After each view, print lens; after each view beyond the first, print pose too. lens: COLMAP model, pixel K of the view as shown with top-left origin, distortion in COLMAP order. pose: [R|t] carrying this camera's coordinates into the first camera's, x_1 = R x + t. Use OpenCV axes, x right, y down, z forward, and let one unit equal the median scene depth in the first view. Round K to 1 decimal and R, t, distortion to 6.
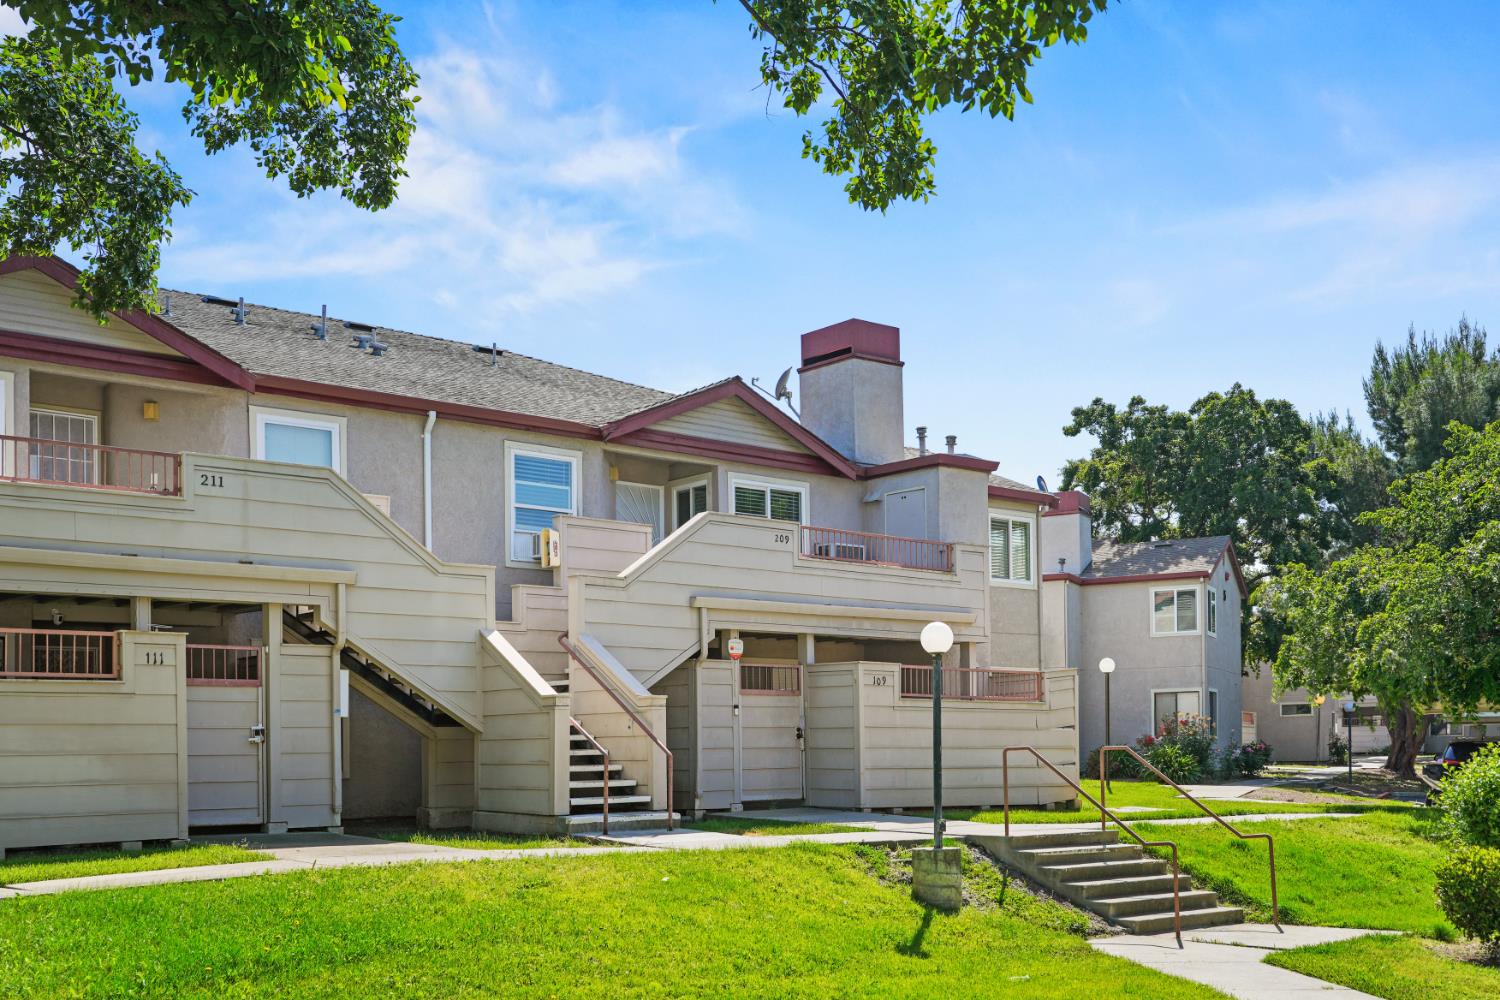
lens RADIAL K [[1551.9, 0, 730.3], [0, 1551.9, 705.4], [0, 0, 1]] dist [-0.001282, 0.000000]
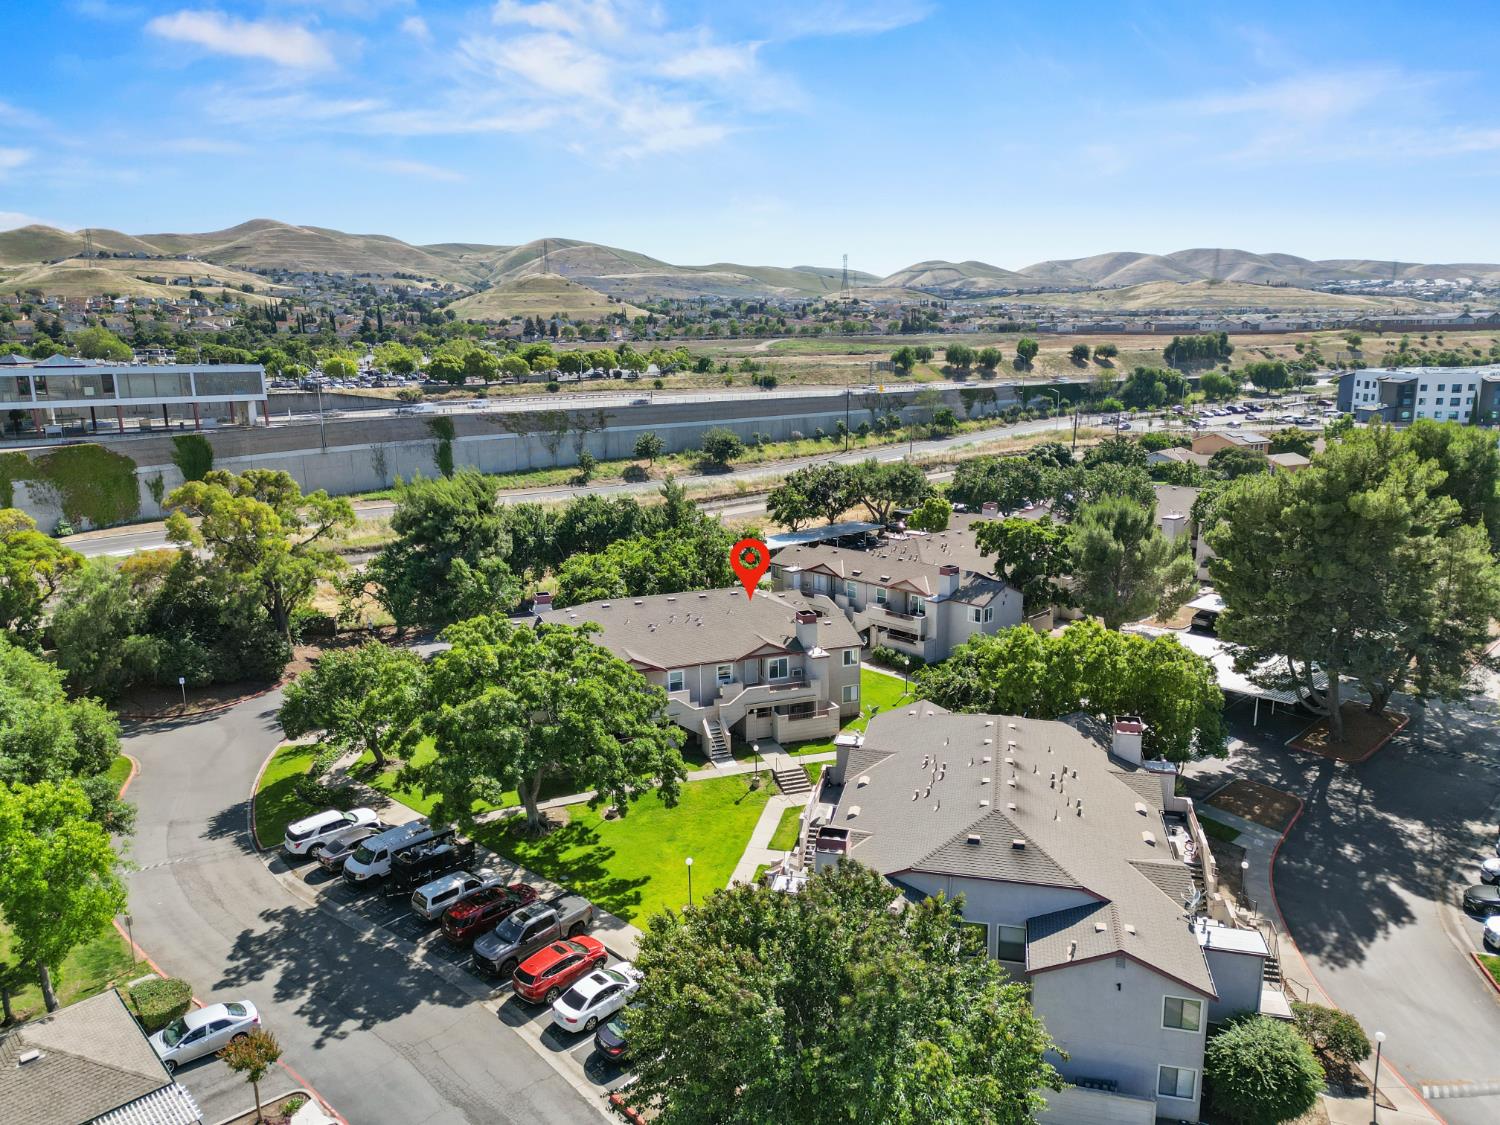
lens RADIAL K [[1044.3, 0, 738.7], [0, 1044.3, 565.6], [0, 0, 1]] dist [0.053136, -0.036402]
pose [[0.939998, 0.076950, -0.332390, 1.054330], [0.009775, 0.967760, 0.251683, -1.361530], [0.341041, -0.239831, 0.908940, -2.055904]]
